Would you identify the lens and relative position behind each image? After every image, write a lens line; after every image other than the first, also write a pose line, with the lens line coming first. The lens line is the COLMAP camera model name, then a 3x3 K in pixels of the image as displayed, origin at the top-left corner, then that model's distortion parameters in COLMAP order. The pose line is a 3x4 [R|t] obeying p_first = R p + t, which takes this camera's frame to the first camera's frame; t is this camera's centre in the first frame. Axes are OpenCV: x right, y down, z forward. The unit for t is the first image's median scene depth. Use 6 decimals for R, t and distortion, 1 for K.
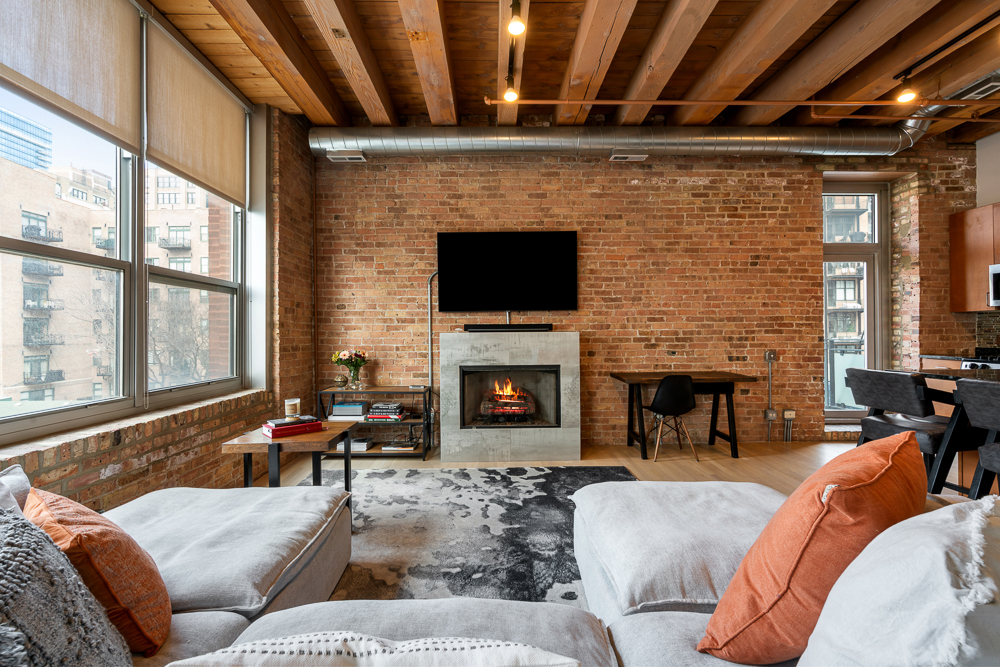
lens RADIAL K [[449.3, 0, 500.7], [0, 449.3, 328.2], [0, 0, 1]] dist [-0.008714, 0.004605]
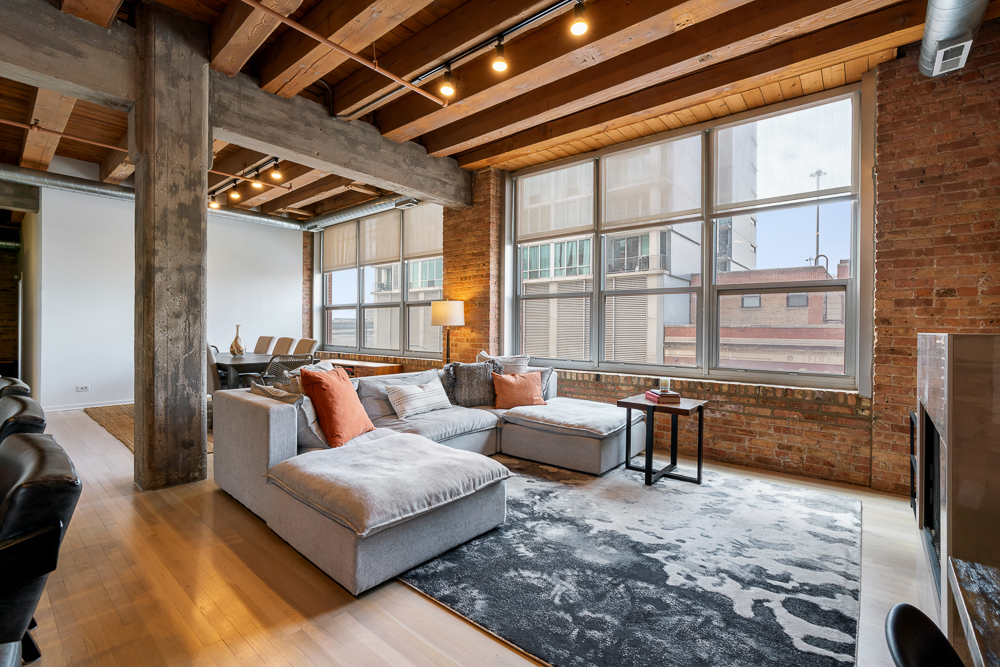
lens RADIAL K [[449.3, 0, 503.2], [0, 449.3, 327.4], [0, 0, 1]] dist [-0.008714, 0.004605]
pose [[-0.654042, 0.000490, -0.756458, 0.529224], [0.002191, 0.999997, -0.001246, 0.002769], [0.756455, -0.002472, -0.654041, 0.886477]]
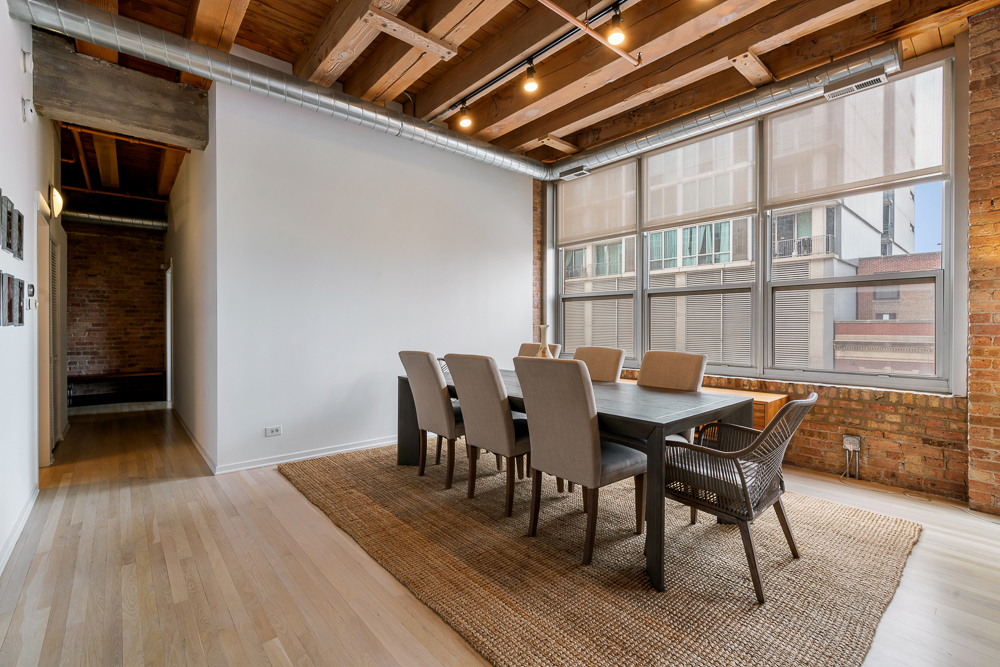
lens RADIAL K [[449.3, 0, 501.4], [0, 449.3, 324.7], [0, 0, 1]] dist [-0.008714, 0.004605]
pose [[-0.764985, 0.004909, -0.644030, 0.545325], [0.008678, 0.999959, -0.002686, -0.008113], [0.643990, -0.007644, -0.764996, -0.085202]]
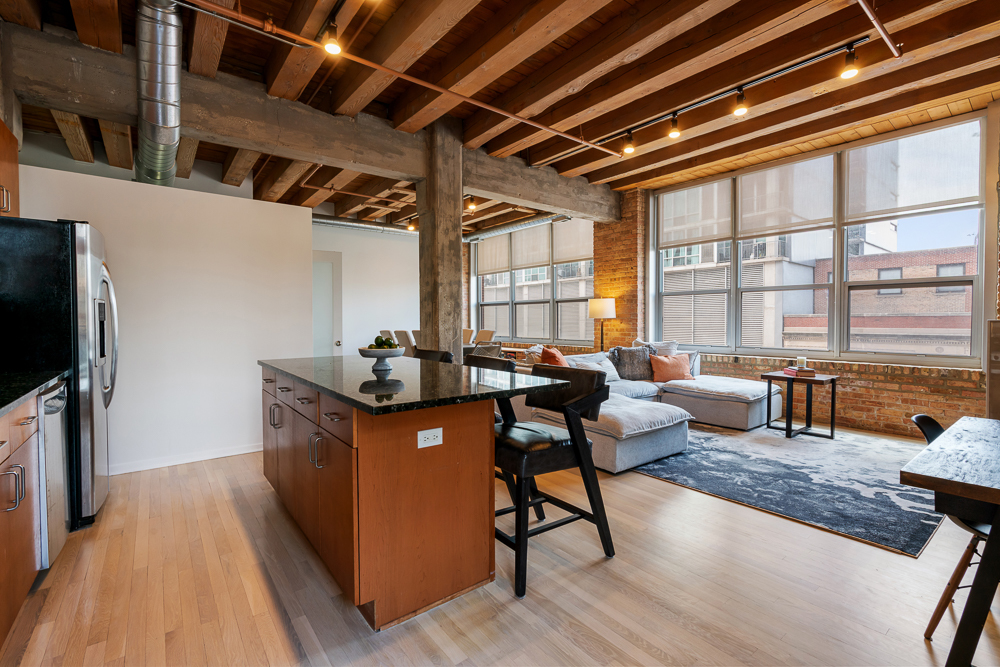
lens RADIAL K [[449.3, 0, 502.0], [0, 449.3, 328.3], [0, 0, 1]] dist [-0.008714, 0.004605]
pose [[-0.797657, 0.019916, -0.602782, 0.896325], [0.012612, 0.999787, 0.016344, 0.000742], [0.602979, 0.005435, -0.797738, 0.983875]]
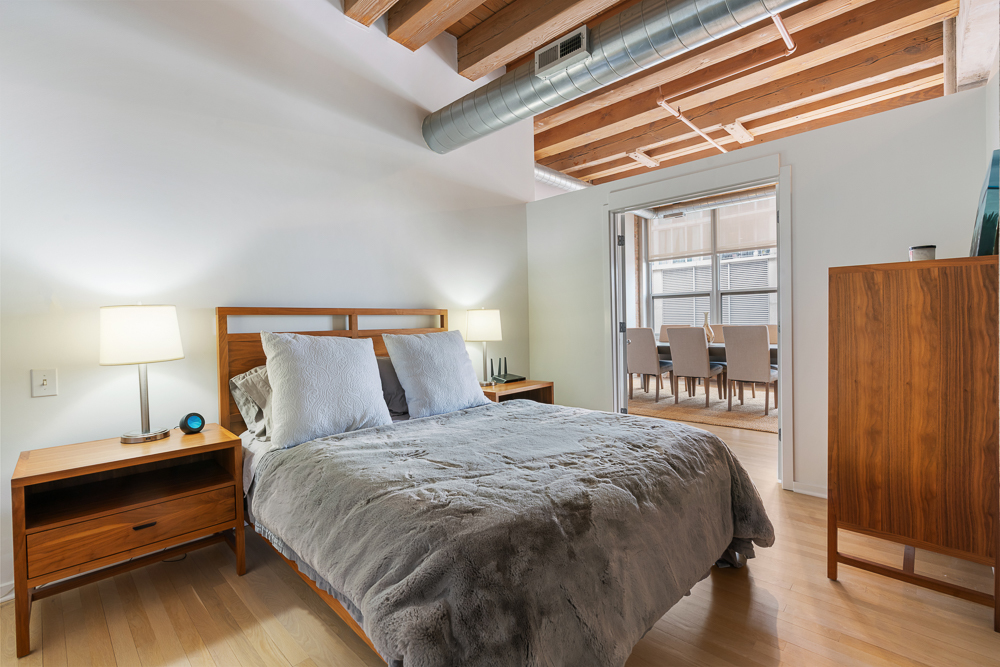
lens RADIAL K [[449.3, 0, 497.9], [0, 449.3, 329.7], [0, 0, 1]] dist [-0.008714, 0.004605]
pose [[-0.702277, 0.033935, -0.711095, 1.464162], [0.029933, 0.999387, 0.018132, 0.000639], [0.711275, -0.008552, -0.702862, -0.093419]]
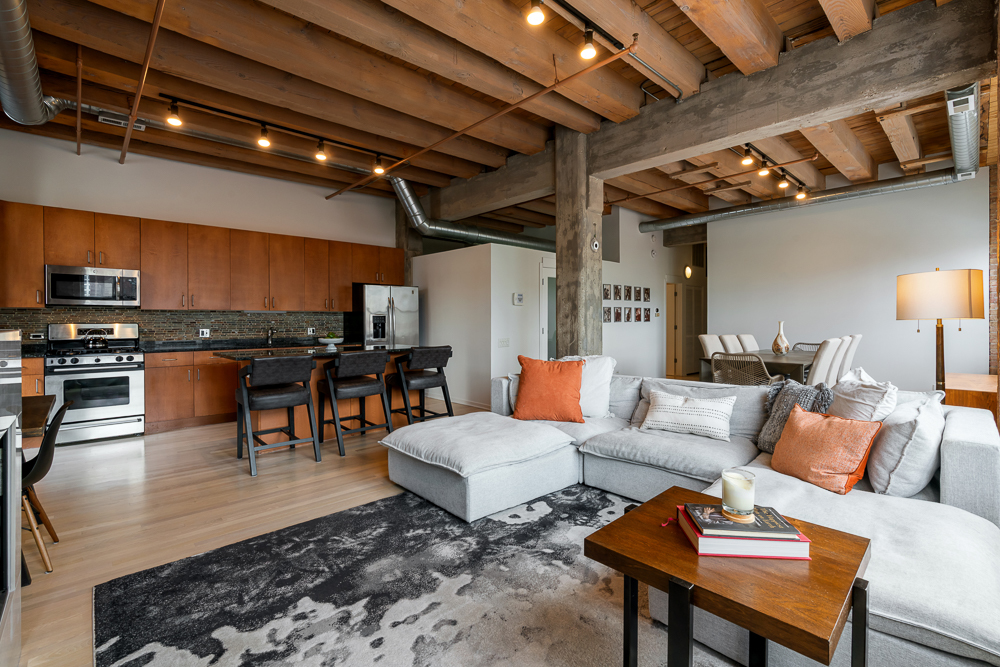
lens RADIAL K [[449.3, 0, 494.5], [0, 449.3, 328.8], [0, 0, 1]] dist [-0.008714, 0.004605]
pose [[-0.664372, -0.004410, 0.747389, -0.369291], [0.000820, 0.999978, 0.006630, 0.003152], [-0.747402, 0.005017, -0.664353, 0.863135]]
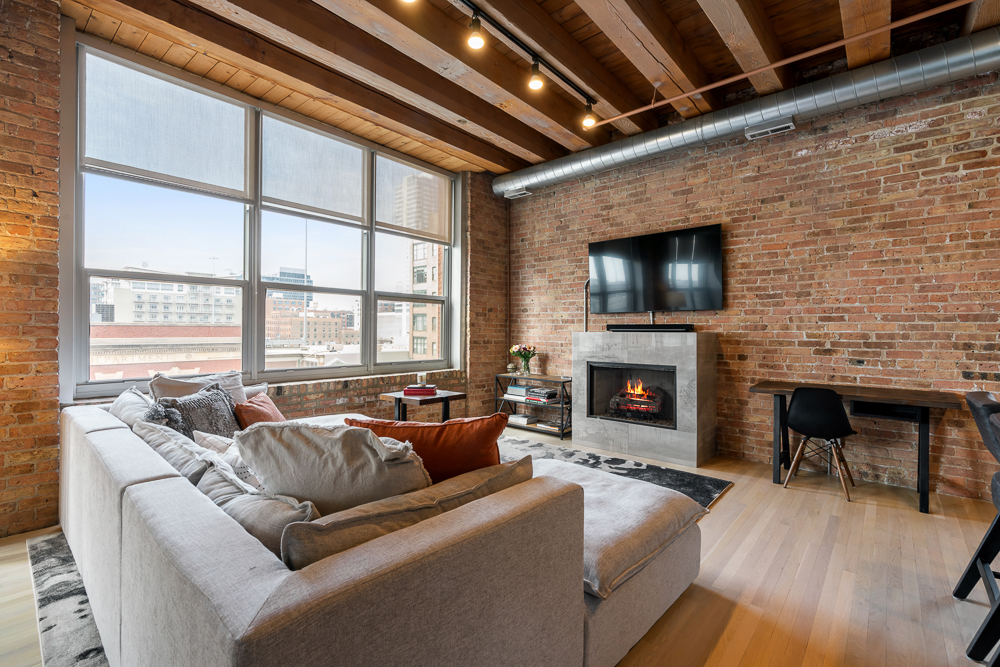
lens RADIAL K [[449.3, 0, 496.3], [0, 449.3, 329.8], [0, 0, 1]] dist [-0.008714, 0.004605]
pose [[0.736431, 0.009934, -0.676439, 0.459714], [-0.004057, 0.999939, 0.010268, -0.006051], [0.676500, -0.004817, 0.736427, 0.010702]]
